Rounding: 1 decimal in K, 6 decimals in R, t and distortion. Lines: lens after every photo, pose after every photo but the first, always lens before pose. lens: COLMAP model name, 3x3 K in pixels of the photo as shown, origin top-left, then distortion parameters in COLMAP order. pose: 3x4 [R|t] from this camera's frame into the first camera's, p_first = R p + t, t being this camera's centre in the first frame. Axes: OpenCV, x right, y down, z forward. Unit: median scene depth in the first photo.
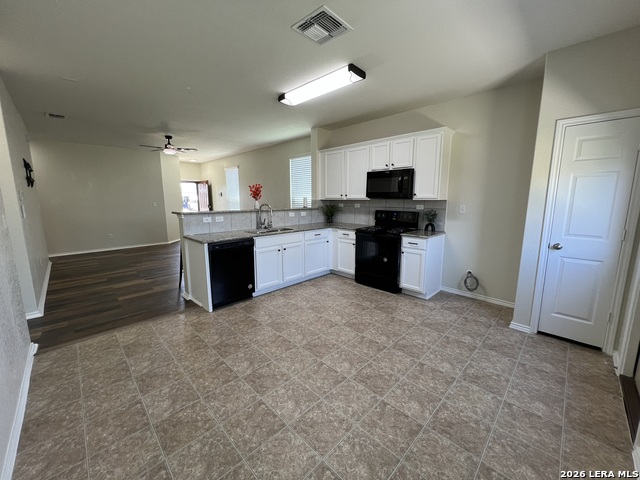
lens RADIAL K [[255.5, 0, 318.3], [0, 255.5, 238.8], [0, 0, 1]] dist [-0.002903, 0.000875]
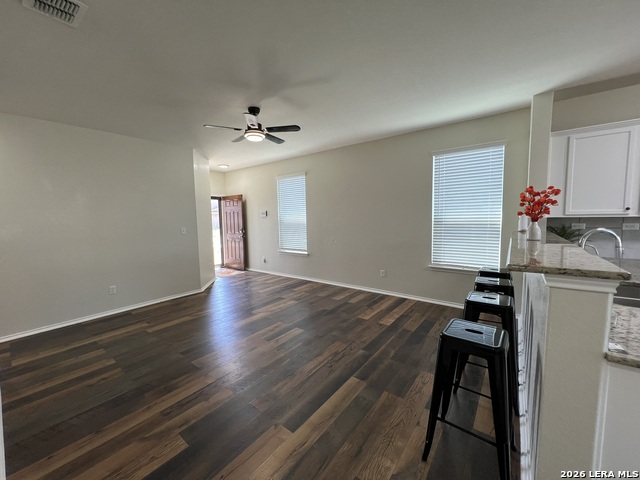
lens RADIAL K [[255.5, 0, 318.6], [0, 255.5, 238.0], [0, 0, 1]] dist [-0.002903, 0.000875]
pose [[0.991150, -0.029419, 0.129445, -0.797440], [0.039151, 0.996542, -0.073292, -0.118394], [-0.126842, 0.077711, 0.988874, 0.690181]]
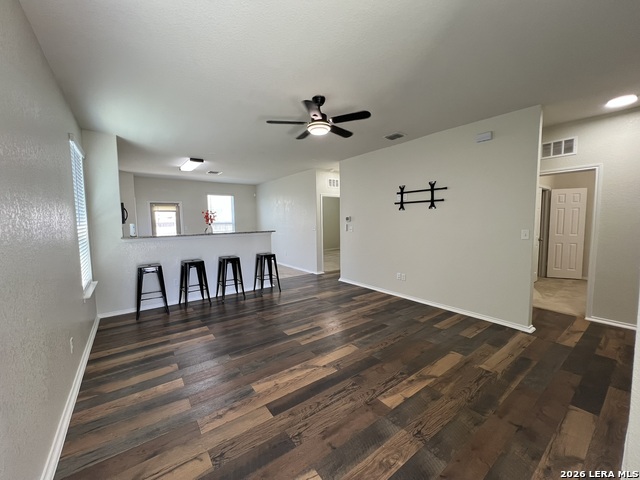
lens RADIAL K [[255.5, 0, 317.9], [0, 255.5, 238.6], [0, 0, 1]] dist [-0.002903, 0.000875]
pose [[-0.990488, 0.005215, 0.137497, -0.982060], [0.037306, 0.972031, 0.231872, -0.380653], [-0.132442, 0.234796, -0.962980, 2.313124]]
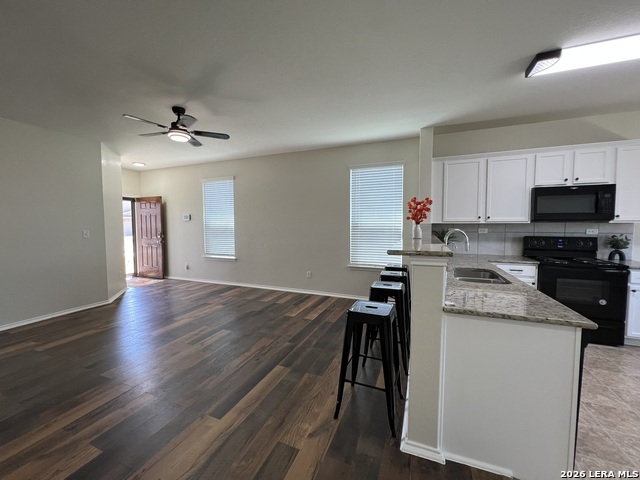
lens RADIAL K [[256.5, 0, 318.3], [0, 256.5, 237.3], [0, 0, 1]] dist [-0.000803, -0.000214]
pose [[0.921364, -0.022611, 0.388043, -0.802135], [0.063695, 0.993595, -0.093342, -0.090706], [-0.383447, 0.110718, 0.916902, 0.623199]]
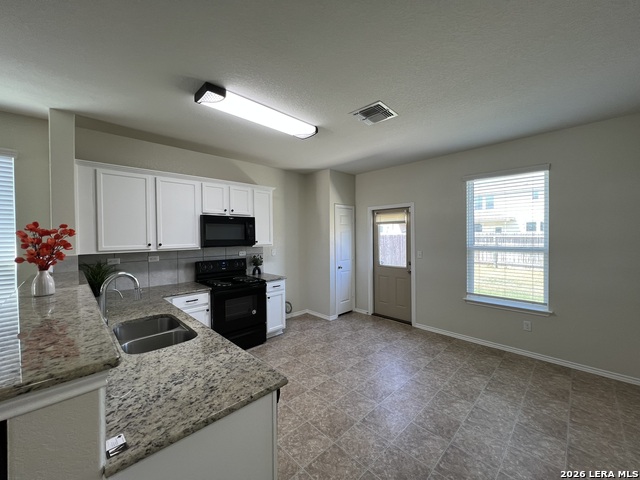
lens RADIAL K [[255.5, 0, 319.3], [0, 255.5, 237.4], [0, 0, 1]] dist [-0.002903, 0.000875]
pose [[0.009248, -0.010754, 0.999899, -0.669686], [0.167704, 0.985796, 0.009051, -0.156012], [-0.985794, 0.167604, 0.010920, 0.724442]]
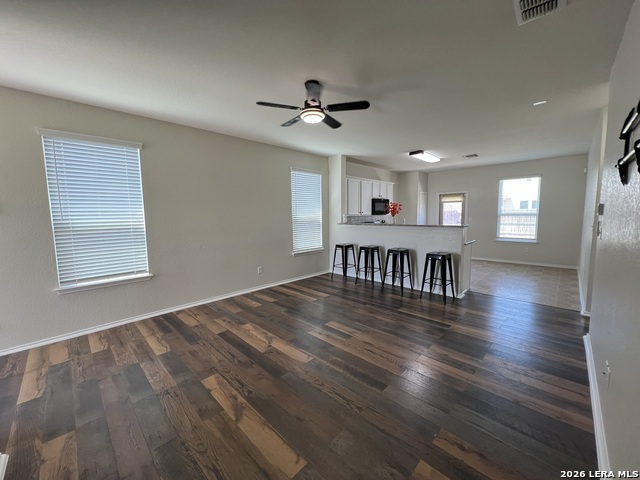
lens RADIAL K [[256.5, 0, 318.8], [0, 256.5, 237.7], [0, 0, 1]] dist [-0.000803, -0.000214]
pose [[-0.017312, -0.091107, 0.995691, -1.617659], [0.172730, 0.980595, 0.092729, -0.255699], [-0.984817, 0.173591, -0.001239, 1.558682]]
